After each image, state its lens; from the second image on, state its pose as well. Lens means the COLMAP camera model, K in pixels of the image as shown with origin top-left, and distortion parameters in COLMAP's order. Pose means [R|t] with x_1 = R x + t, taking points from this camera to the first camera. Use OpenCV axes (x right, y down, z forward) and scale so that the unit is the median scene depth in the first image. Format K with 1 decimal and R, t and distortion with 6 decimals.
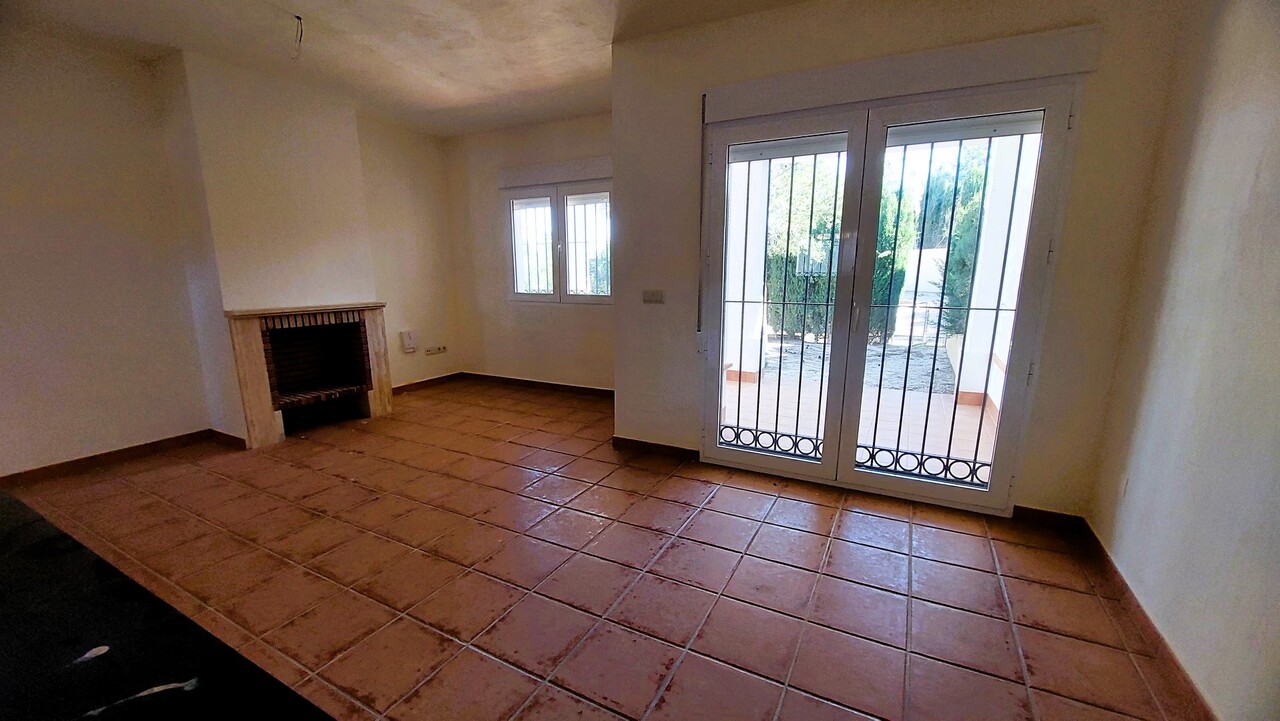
lens RADIAL K [[508.6, 0, 634.3], [0, 508.6, 381.1], [0, 0, 1]] dist [-0.012467, -0.000640]
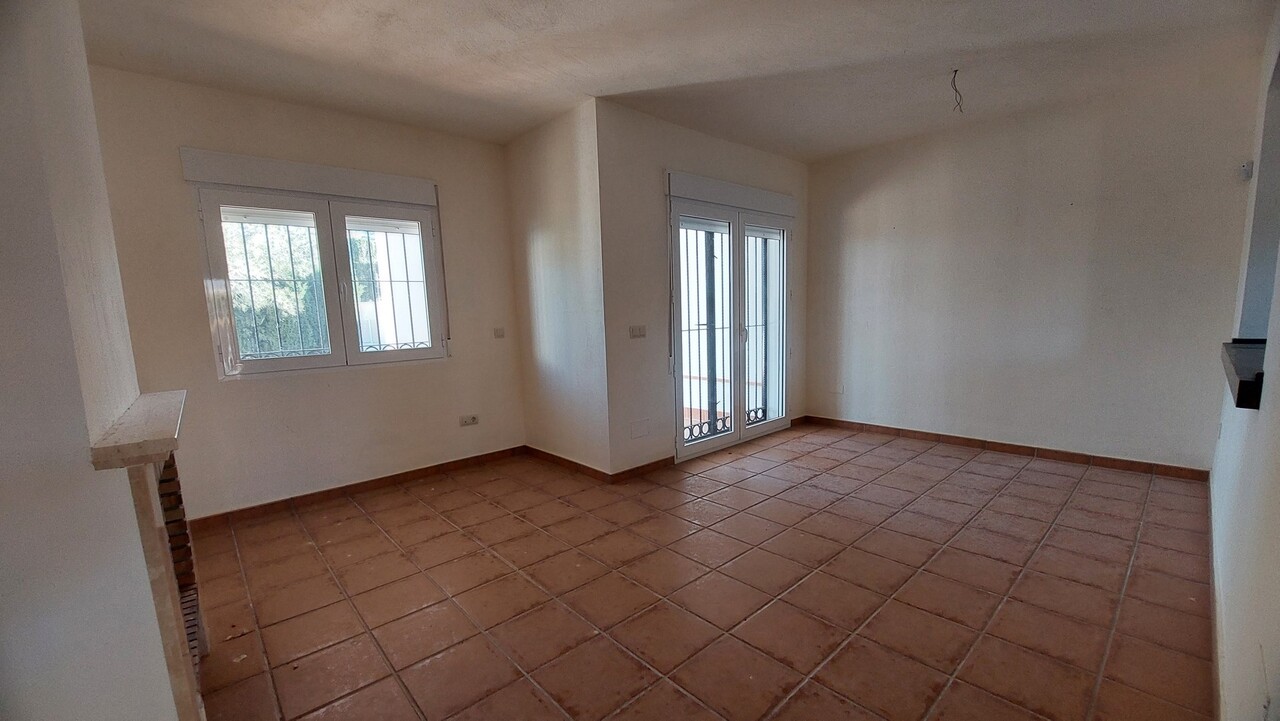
lens RADIAL K [[508.6, 0, 630.5], [0, 508.6, 382.6], [0, 0, 1]] dist [-0.001074, -0.000160]
pose [[0.348202, -0.140424, 0.926842, -0.820354], [0.234656, 0.970295, 0.058851, -0.102581], [-0.907575, 0.196997, 0.370810, 0.499379]]
